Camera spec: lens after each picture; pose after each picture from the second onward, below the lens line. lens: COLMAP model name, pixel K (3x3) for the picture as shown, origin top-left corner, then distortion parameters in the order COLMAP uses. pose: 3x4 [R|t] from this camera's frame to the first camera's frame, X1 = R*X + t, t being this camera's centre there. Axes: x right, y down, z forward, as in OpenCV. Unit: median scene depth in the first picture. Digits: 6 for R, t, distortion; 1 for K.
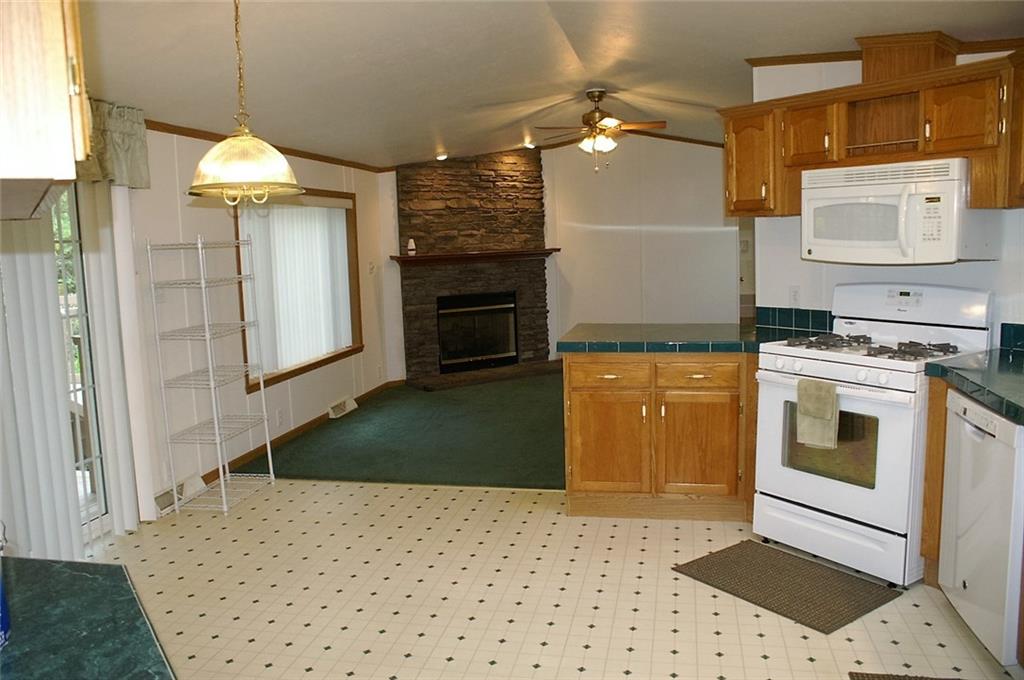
lens RADIAL K [[808.2, 0, 512.0], [0, 808.2, 340.0], [0, 0, 1]] dist [-0.154081, 0.130713]
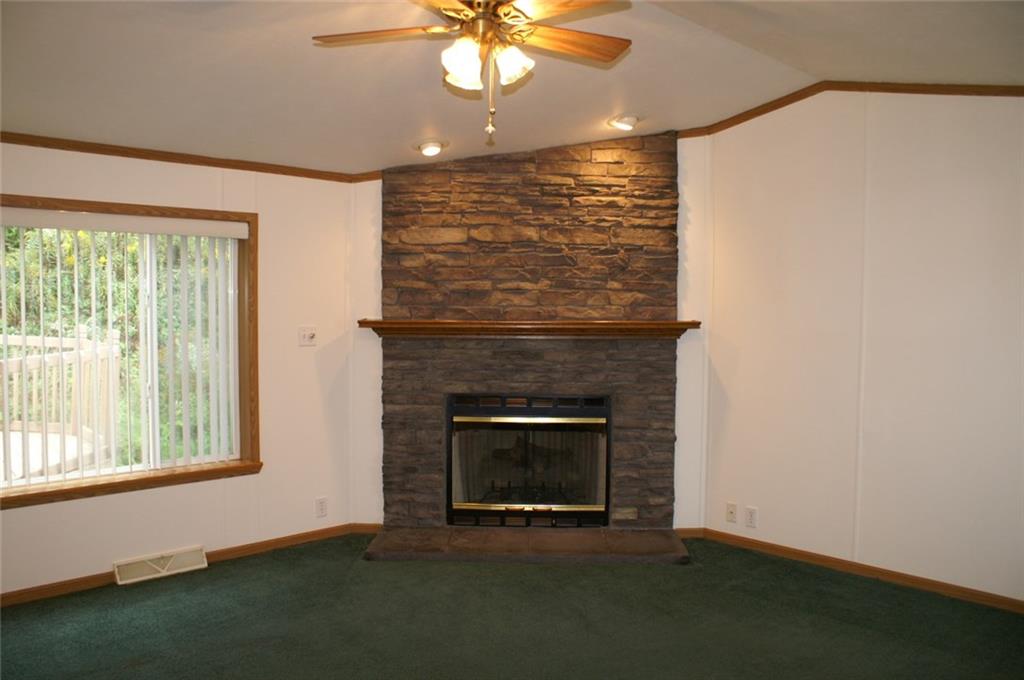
lens RADIAL K [[808.2, 0, 512.0], [0, 808.2, 340.0], [0, 0, 1]] dist [-0.154081, 0.130713]
pose [[0.826144, 0.067940, -0.559348, 0.264018], [-0.104760, 0.993916, -0.034005, -0.075576], [0.553635, 0.086690, 0.828235, 0.531111]]
